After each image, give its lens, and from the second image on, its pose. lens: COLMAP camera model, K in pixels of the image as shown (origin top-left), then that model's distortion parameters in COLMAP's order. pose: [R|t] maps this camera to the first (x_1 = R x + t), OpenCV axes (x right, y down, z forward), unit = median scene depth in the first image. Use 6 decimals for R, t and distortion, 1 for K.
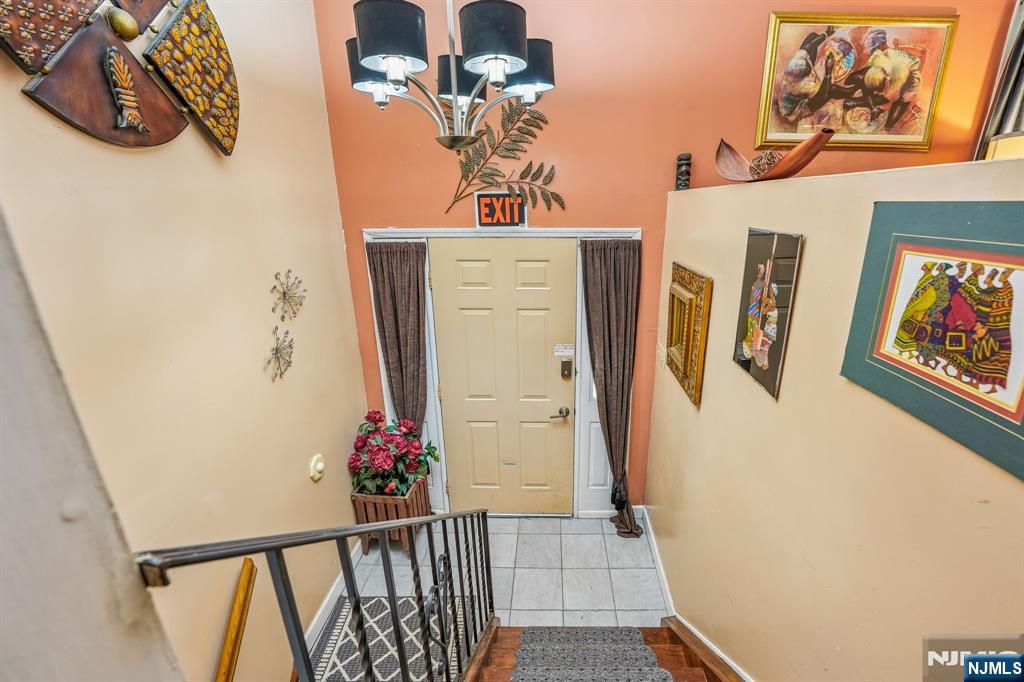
lens RADIAL K [[422.4, 0, 558.6], [0, 422.4, 330.3], [0, 0, 1]] dist [-0.021364, -0.000293]
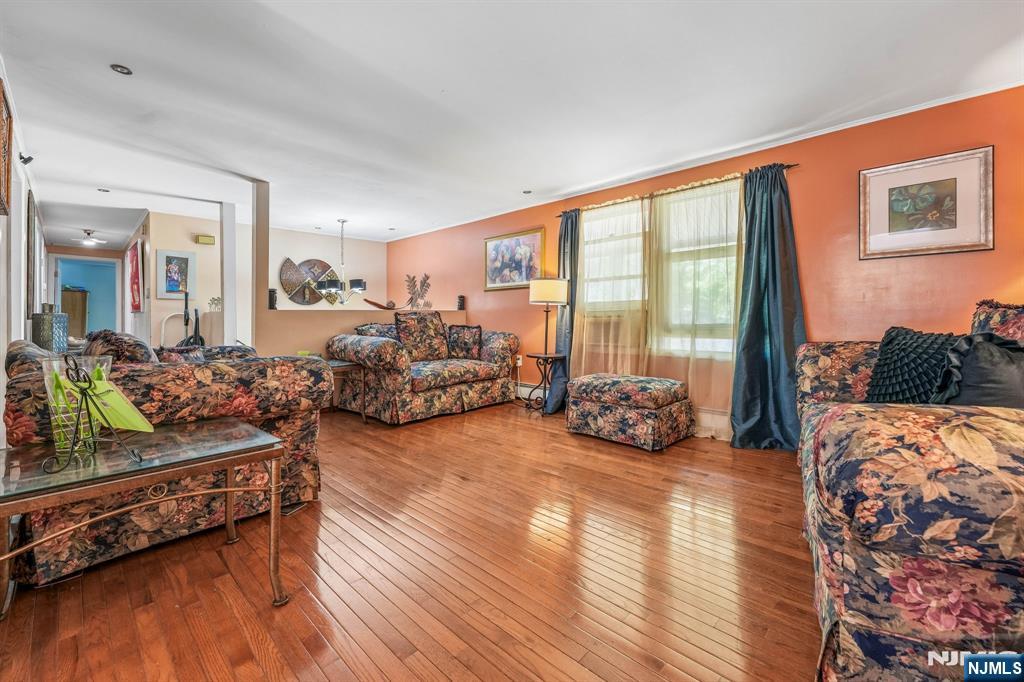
lens RADIAL K [[422.4, 0, 501.0], [0, 422.4, 319.5], [0, 0, 1]] dist [-0.021364, -0.000293]
pose [[0.716218, -0.004237, -0.697864, 2.240592], [-0.200919, 0.956391, -0.212009, 0.186755], [0.668329, 0.292059, 0.684133, -0.480146]]
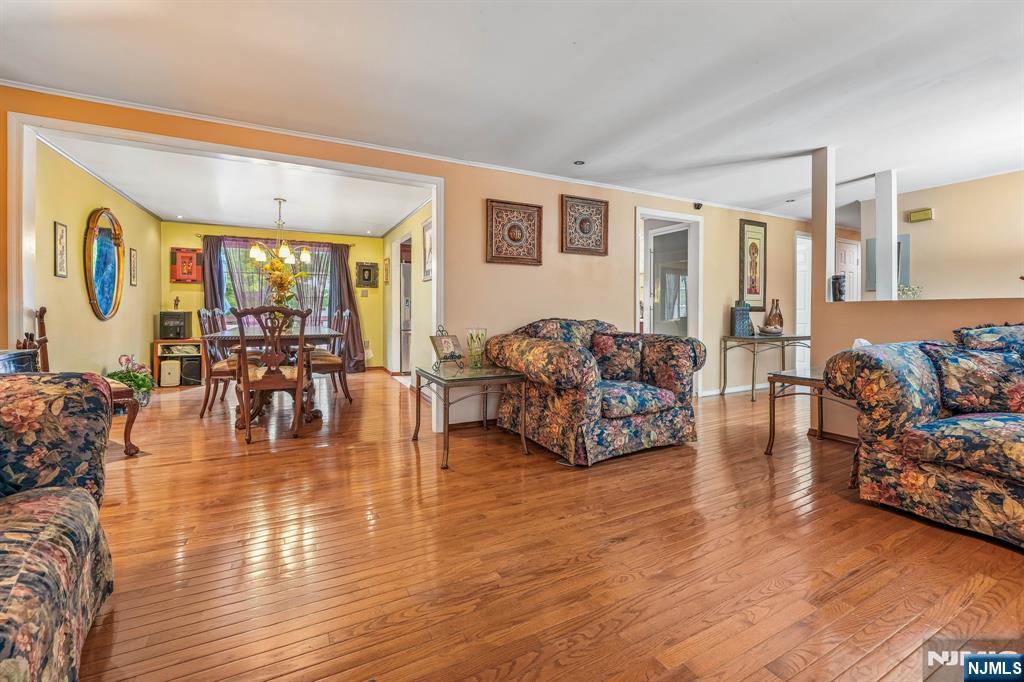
lens RADIAL K [[422.4, 0, 515.2], [0, 422.4, 314.4], [0, 0, 1]] dist [-0.021364, -0.000293]
pose [[-0.889757, 0.000349, -0.456435, 1.923725], [-0.138729, 0.952484, 0.271162, -0.233939], [0.434841, 0.304590, -0.847430, 0.833240]]
